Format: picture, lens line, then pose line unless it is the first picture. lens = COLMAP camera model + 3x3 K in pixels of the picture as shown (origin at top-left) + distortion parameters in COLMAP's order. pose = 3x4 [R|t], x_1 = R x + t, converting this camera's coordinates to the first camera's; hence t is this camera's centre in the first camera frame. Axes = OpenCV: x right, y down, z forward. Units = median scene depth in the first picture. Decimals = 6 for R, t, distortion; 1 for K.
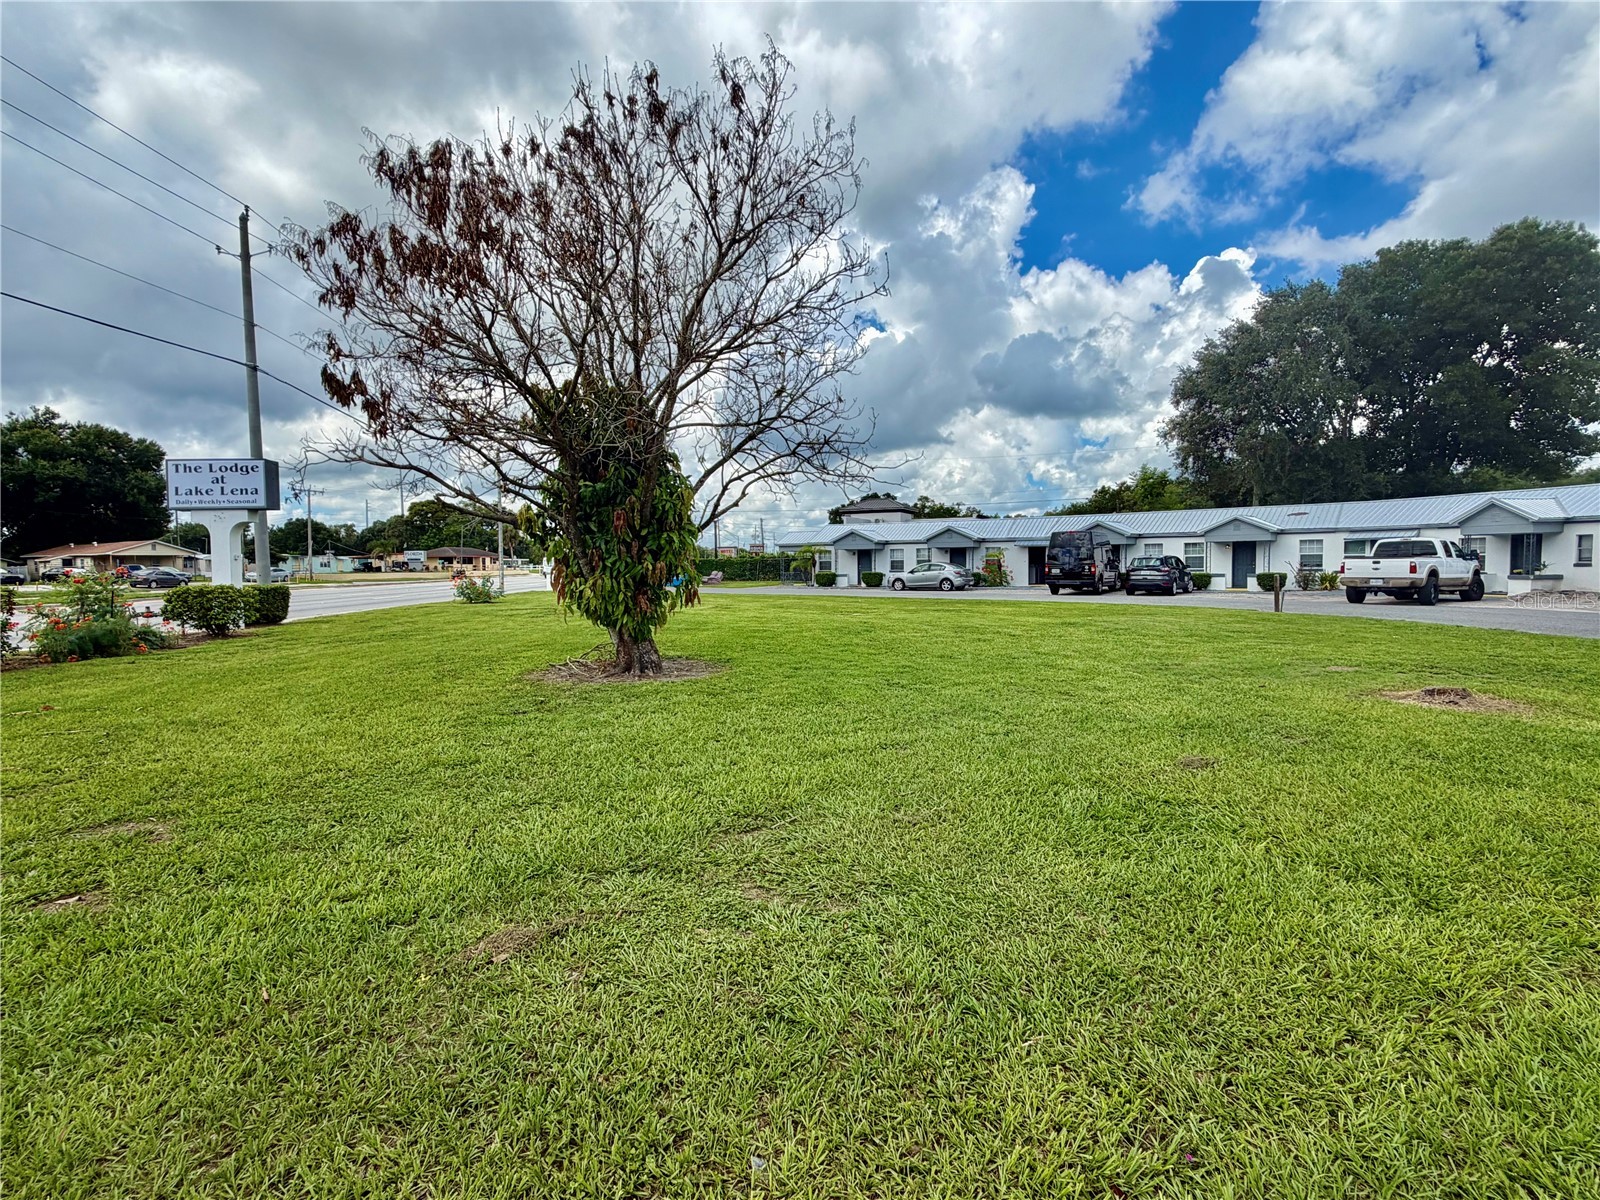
lens RADIAL K [[771.5, 0, 798.0], [0, 771.5, 599.4], [0, 0, 1]] dist [-0.002003, -0.000408]
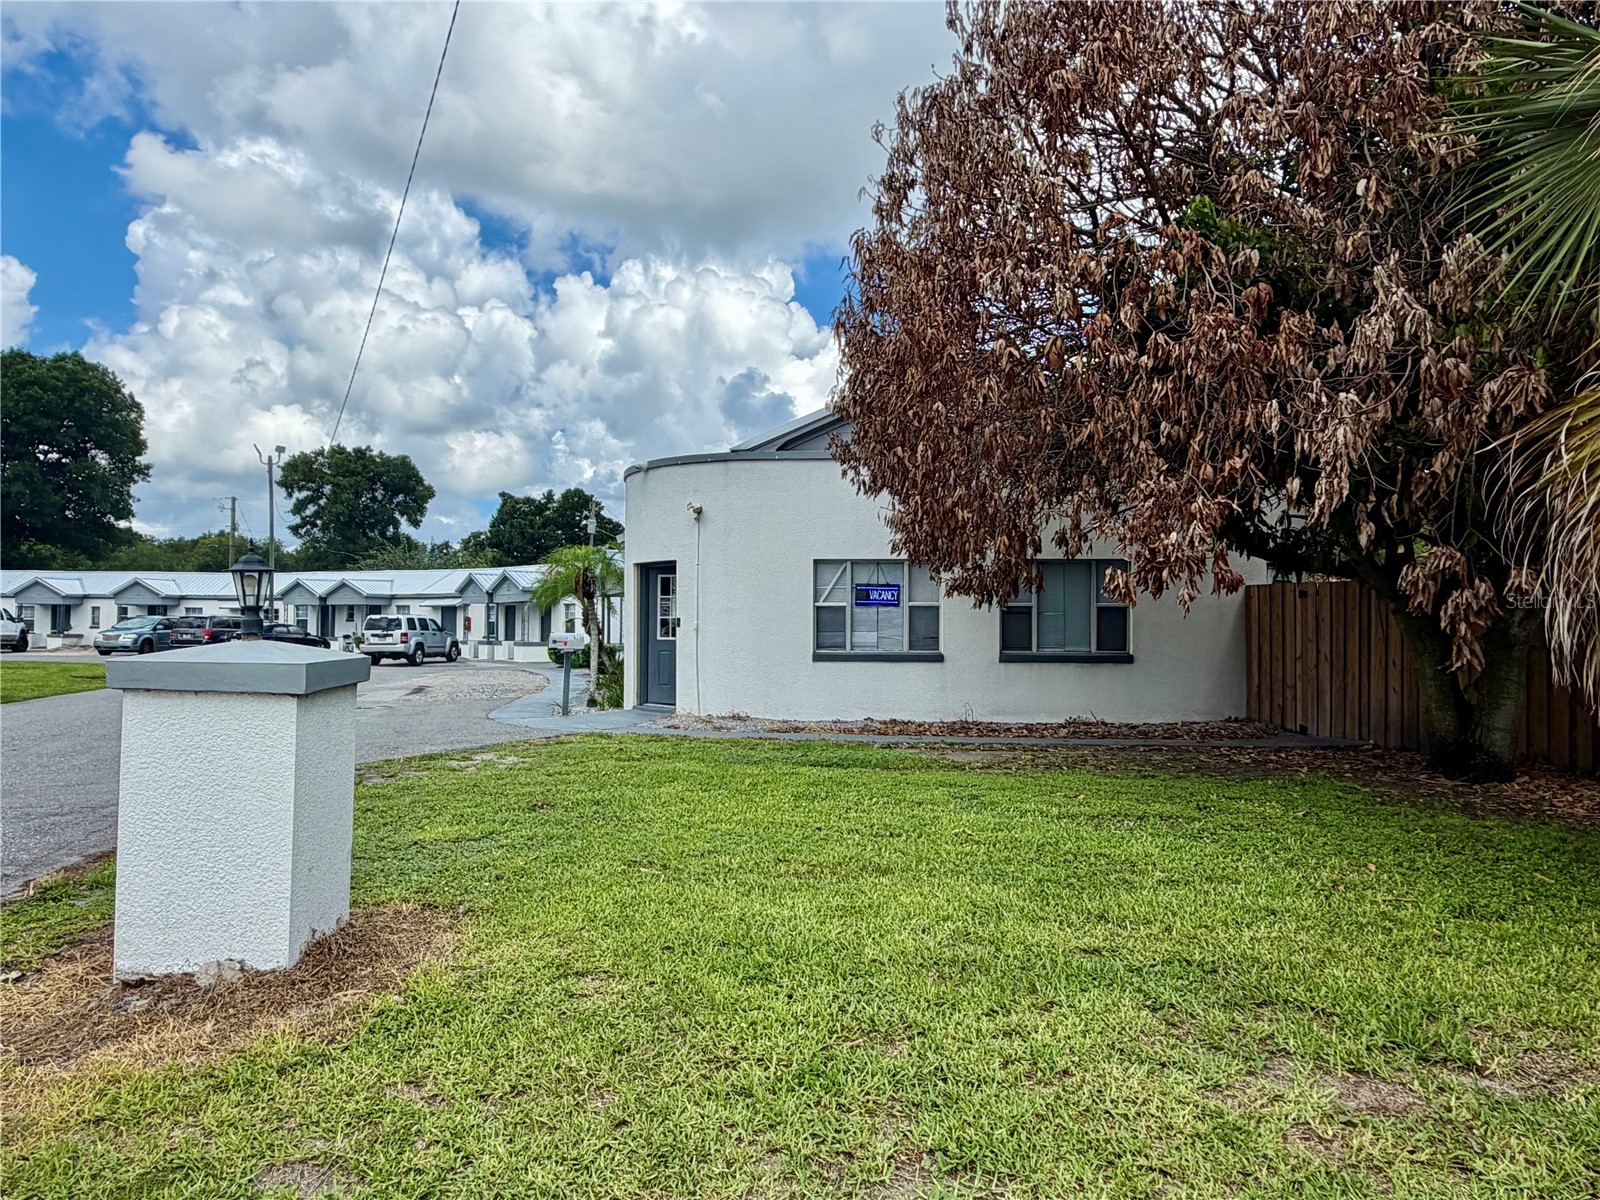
lens RADIAL K [[1075.7, 0, 797.1], [0, 1075.7, 597.1], [0, 0, 1]] dist [0.001343, 0.000746]
pose [[0.265565, 0.043355, 0.963118, -1.929766], [0.031818, 0.998050, -0.053701, 0.162619], [-0.963568, 0.044905, 0.263668, -2.678706]]
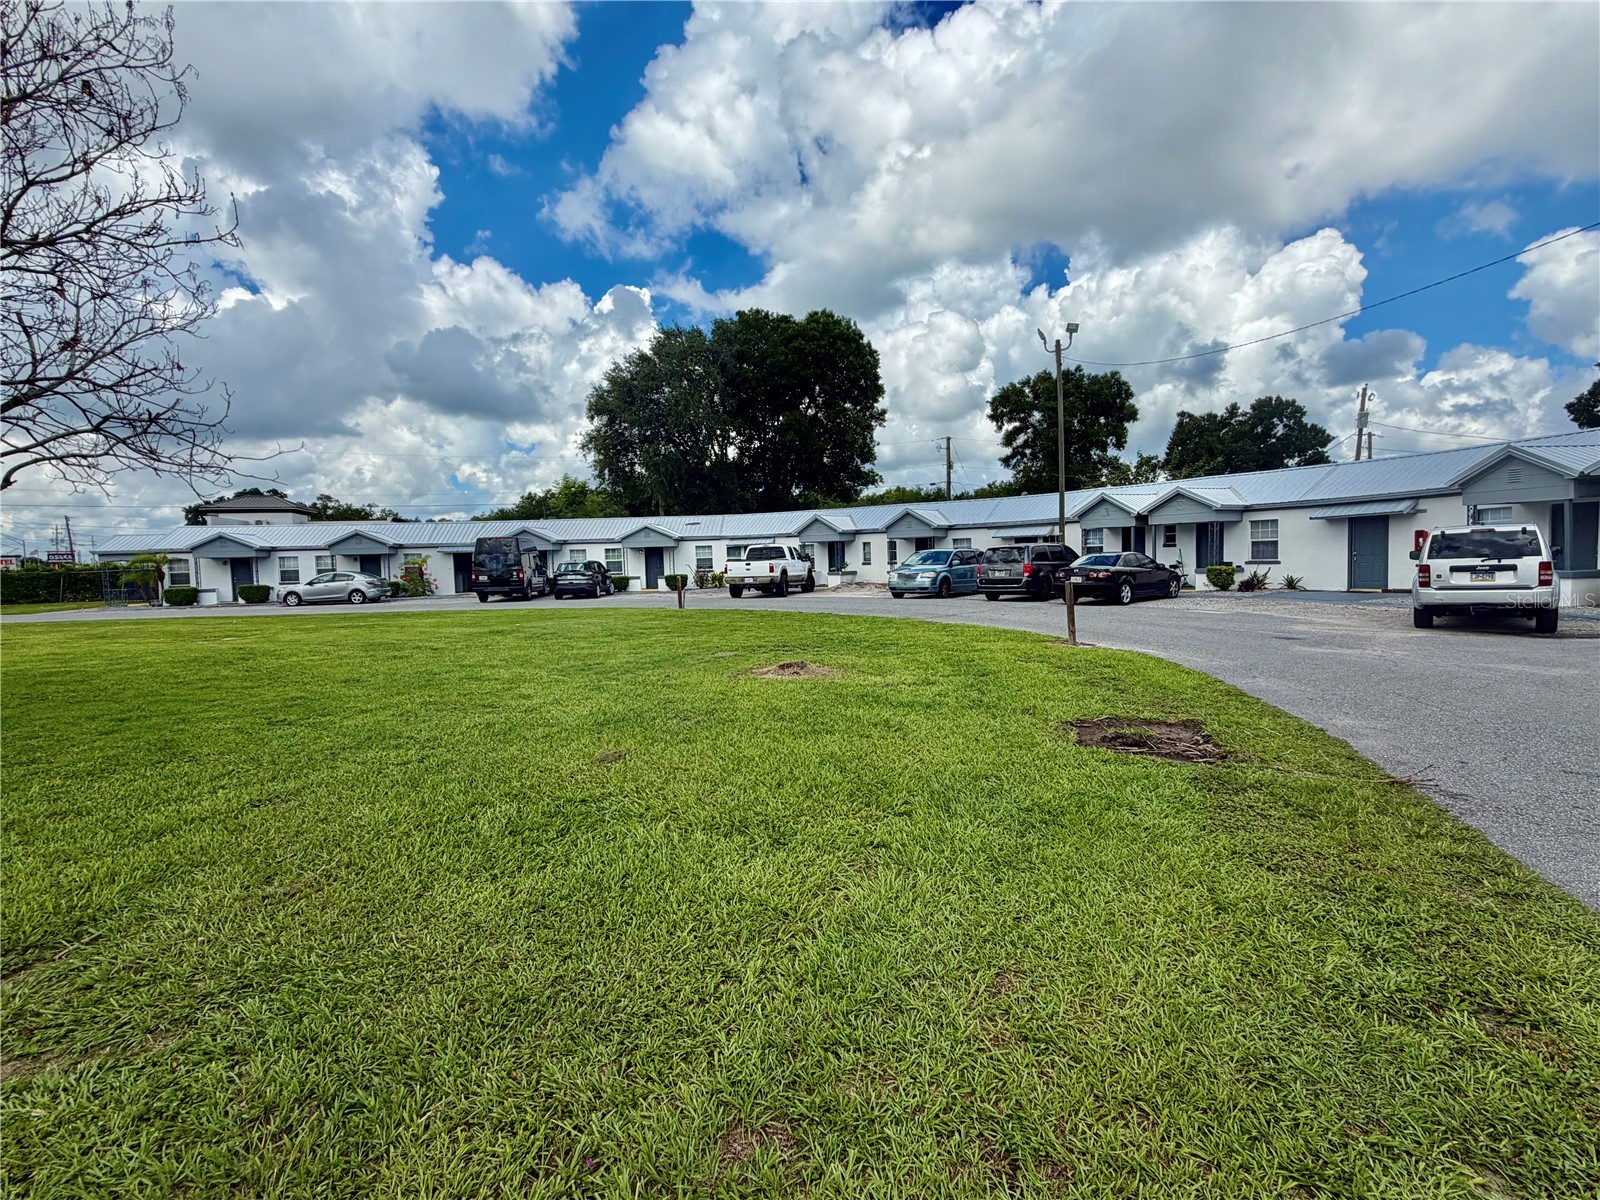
lens RADIAL K [[771.5, 0, 800.4], [0, 771.5, 603.6], [0, 0, 1]] dist [-0.002003, -0.000408]
pose [[0.759920, -0.047965, 0.648245, 0.022236], [0.048730, 0.998671, 0.016769, -0.003526], [-0.648188, 0.018846, 0.761247, 0.007434]]
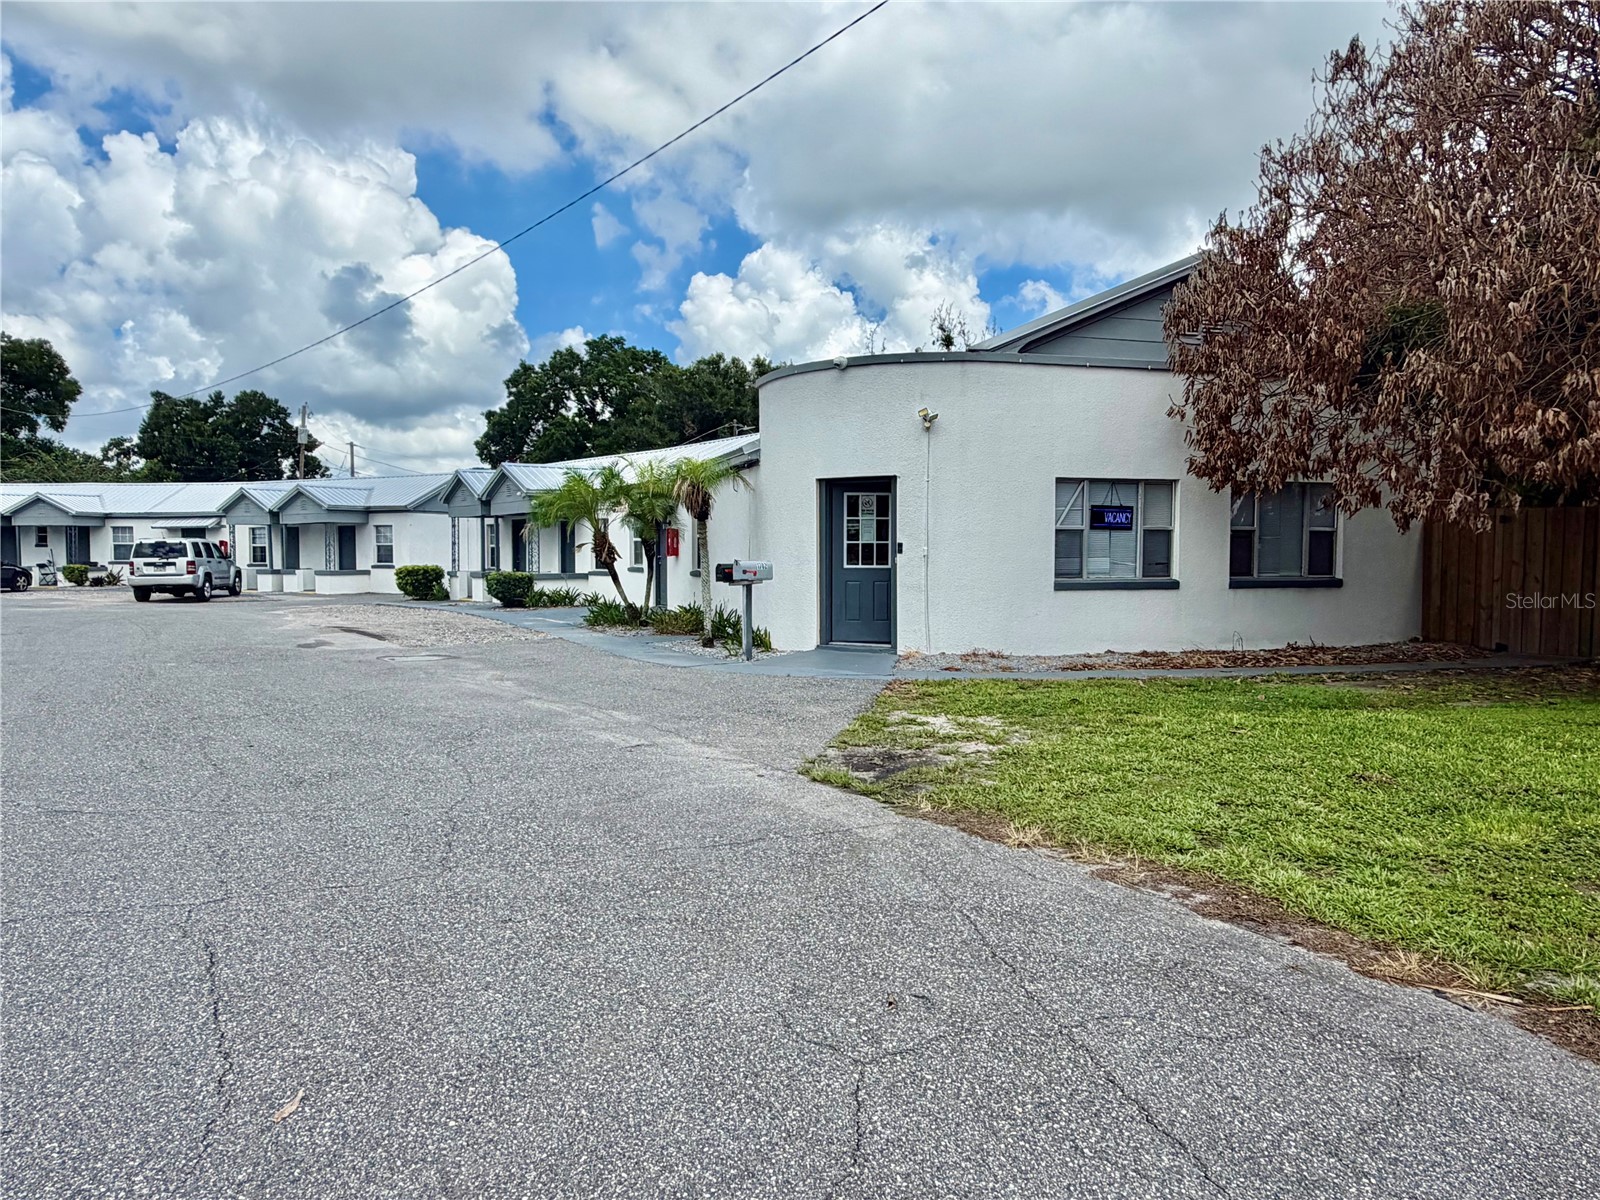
lens RADIAL K [[1075.7, 0, 805.0], [0, 1075.7, 603.8], [0, 0, 1]] dist [0.001343, 0.000746]
pose [[-0.063681, -0.034321, 0.997380, -1.782055], [0.043070, 0.998383, 0.037105, 0.114888], [-0.997040, 0.045320, -0.062099, -1.700078]]
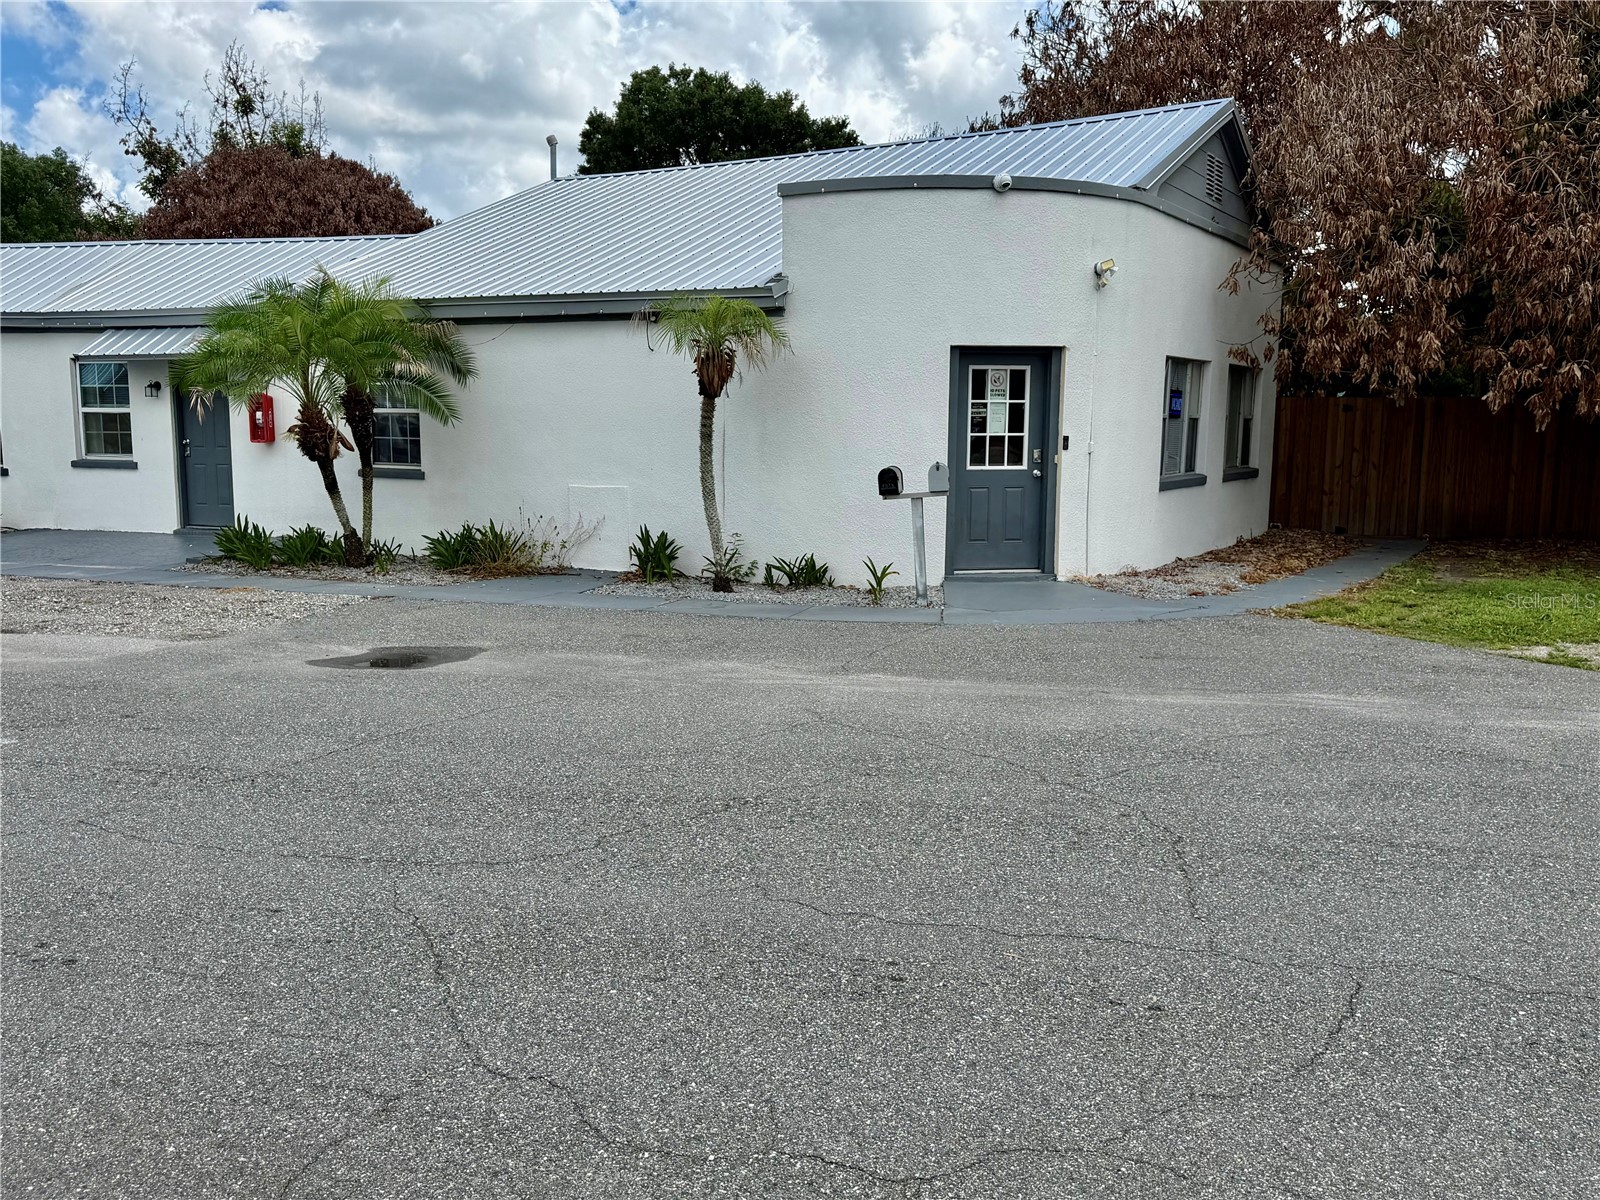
lens RADIAL K [[1348.2, 0, 807.9], [0, 1348.2, 606.0], [0, 0, 1]] dist [0.075843, -0.107964]
pose [[-0.733092, -0.083509, 0.674983, -0.991121], [0.032534, 0.986992, 0.157446, 0.024037], [-0.679351, 0.137382, -0.720839, -0.546623]]
